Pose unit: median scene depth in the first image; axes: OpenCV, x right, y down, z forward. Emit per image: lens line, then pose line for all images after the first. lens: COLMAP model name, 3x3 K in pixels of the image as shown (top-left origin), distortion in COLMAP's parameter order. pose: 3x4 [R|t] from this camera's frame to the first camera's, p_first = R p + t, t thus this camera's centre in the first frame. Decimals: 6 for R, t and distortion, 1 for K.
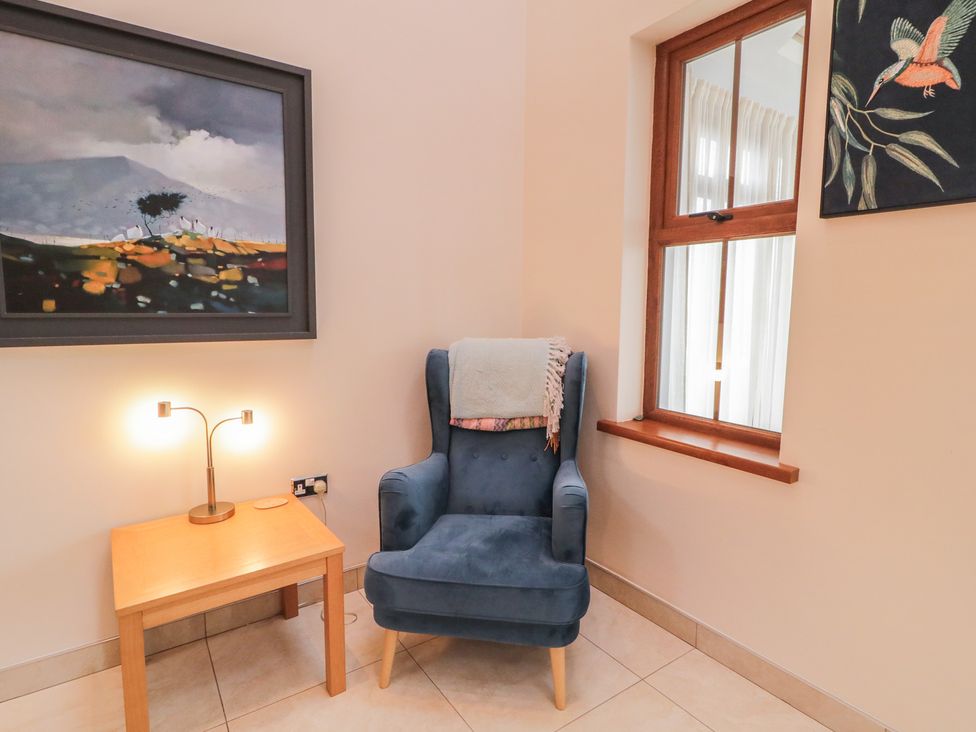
lens RADIAL K [[530.8, 0, 490.3], [0, 530.8, 360.6], [0, 0, 1]] dist [0.000975, 0.000042]
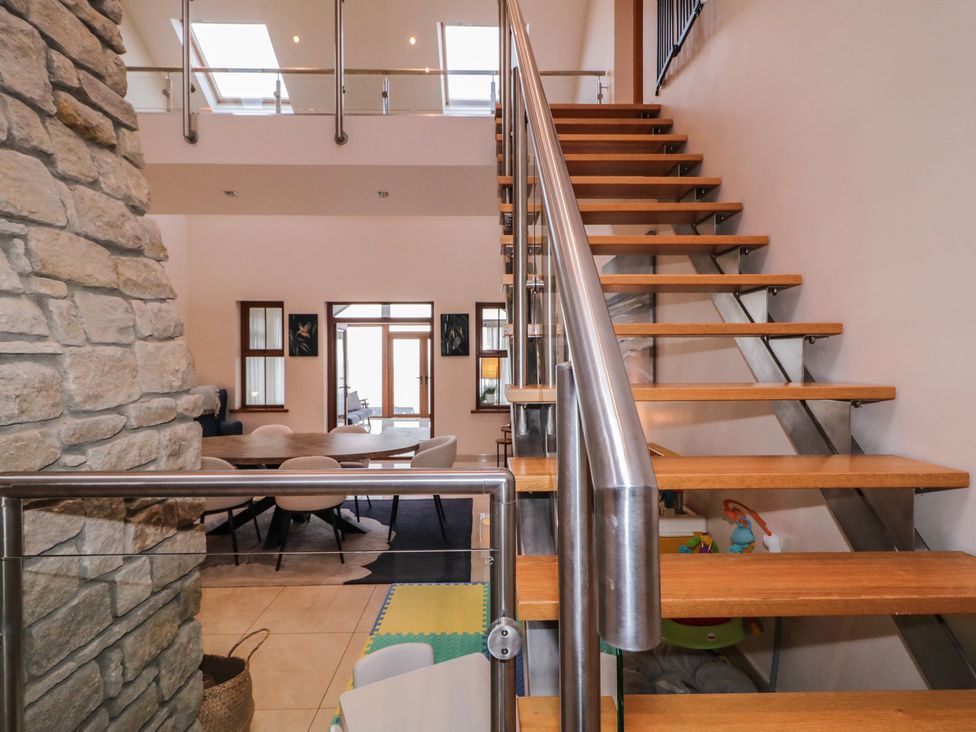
lens RADIAL K [[530.8, 0, 489.2], [0, 530.8, 364.4], [0, 0, 1]] dist [0.000975, 0.000042]
pose [[0.556239, -0.014496, 0.830896, -1.727047], [0.102289, 0.993439, -0.051144, 0.178388], [-0.824703, 0.113440, 0.554072, -2.300558]]
